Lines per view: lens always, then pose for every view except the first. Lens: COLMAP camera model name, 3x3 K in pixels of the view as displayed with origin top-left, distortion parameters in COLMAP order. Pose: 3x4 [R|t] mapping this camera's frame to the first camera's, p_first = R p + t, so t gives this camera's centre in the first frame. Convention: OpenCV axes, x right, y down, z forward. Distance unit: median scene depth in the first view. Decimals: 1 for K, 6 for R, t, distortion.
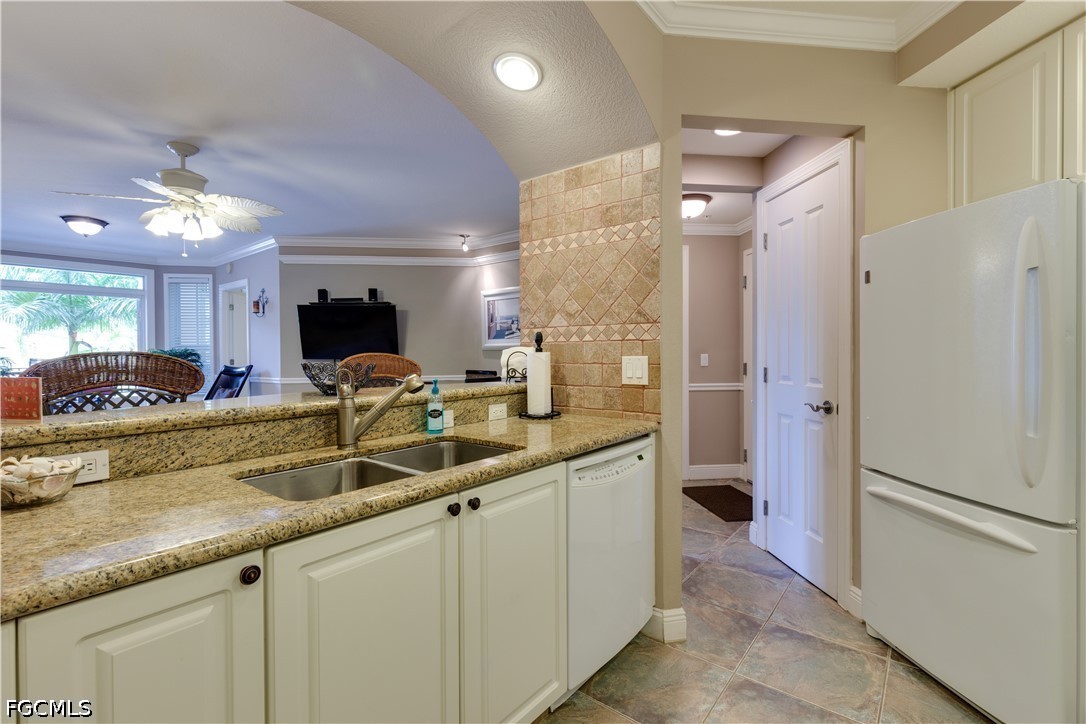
lens RADIAL K [[490.3, 0, 542.7], [0, 490.3, 355.7], [0, 0, 1]] dist [-0.004381, 0.001366]
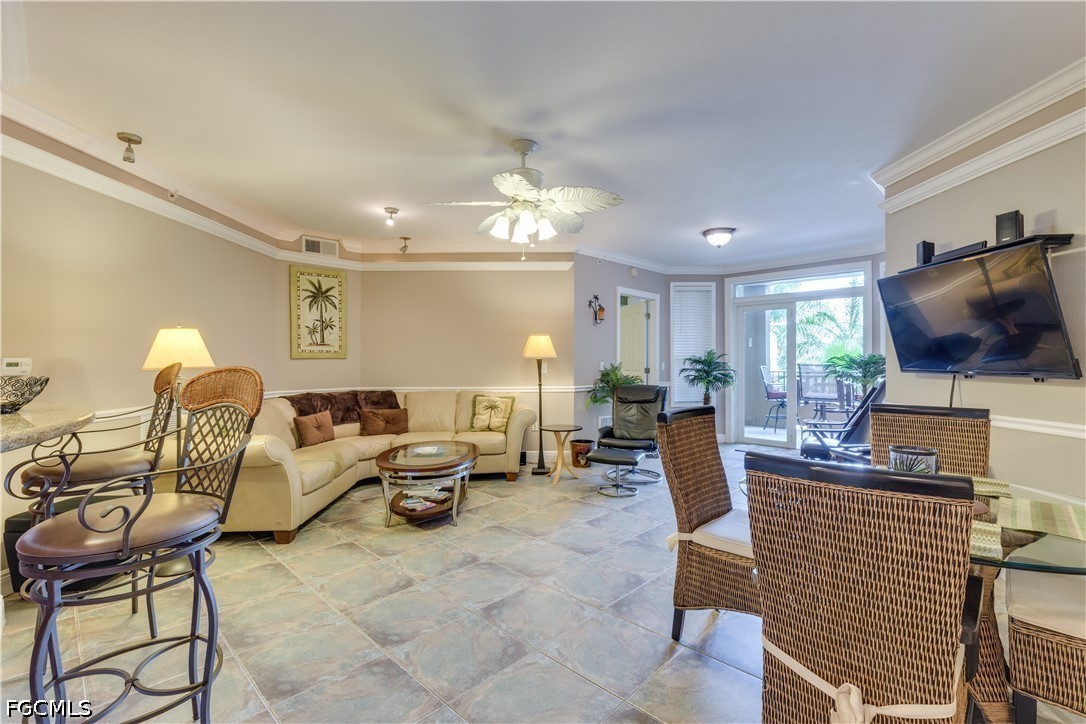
lens RADIAL K [[490.3, 0, 543.5], [0, 490.3, 360.2], [0, 0, 1]] dist [-0.004381, 0.001366]
pose [[-0.094169, 0.005091, -0.995543, 0.319298], [-0.004569, 0.999974, 0.005546, -0.019372], [0.995546, 0.005070, -0.094143, 1.677342]]
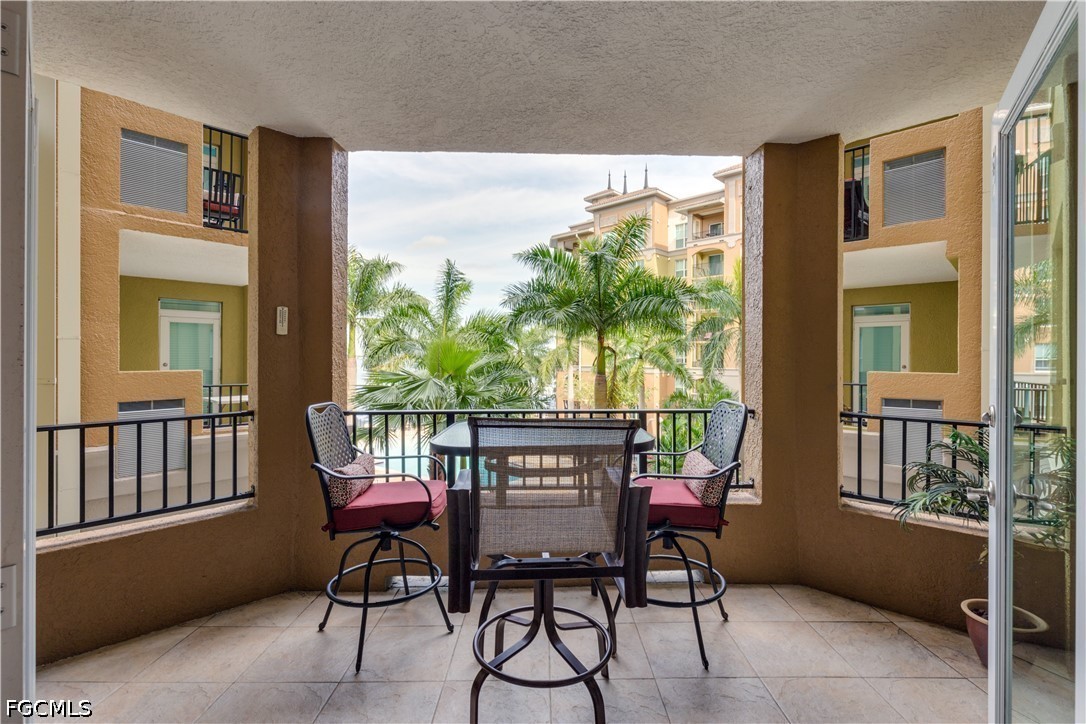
lens RADIAL K [[490.3, 0, 543.9], [0, 490.3, 356.5], [0, 0, 1]] dist [-0.004381, 0.001366]
pose [[0.645556, 0.005581, -0.763692, -2.877773], [-0.011596, 0.999930, -0.002495, -0.071001], [0.763625, 0.010467, 0.645575, 2.841145]]
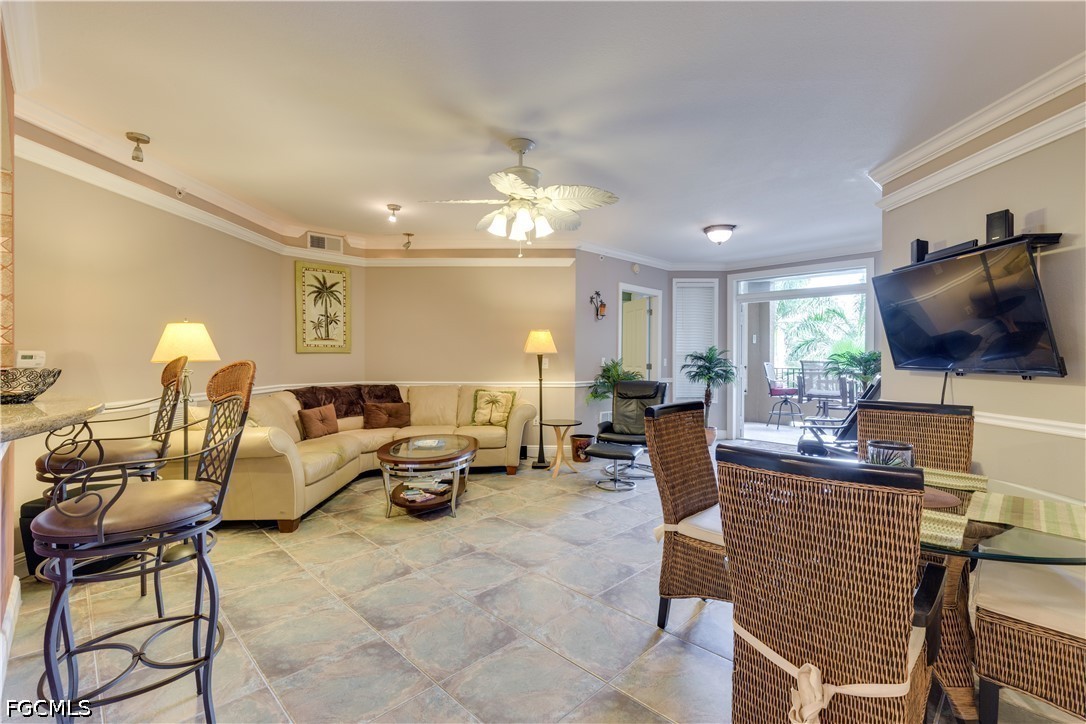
lens RADIAL K [[490.3, 0, 543.3], [0, 490.3, 361.0], [0, 0, 1]] dist [-0.004381, 0.001366]
pose [[-0.109556, 0.014929, -0.993868, 0.344308], [-0.009779, 0.999823, 0.016096, -0.019007], [0.993932, 0.011482, -0.109391, 1.713644]]
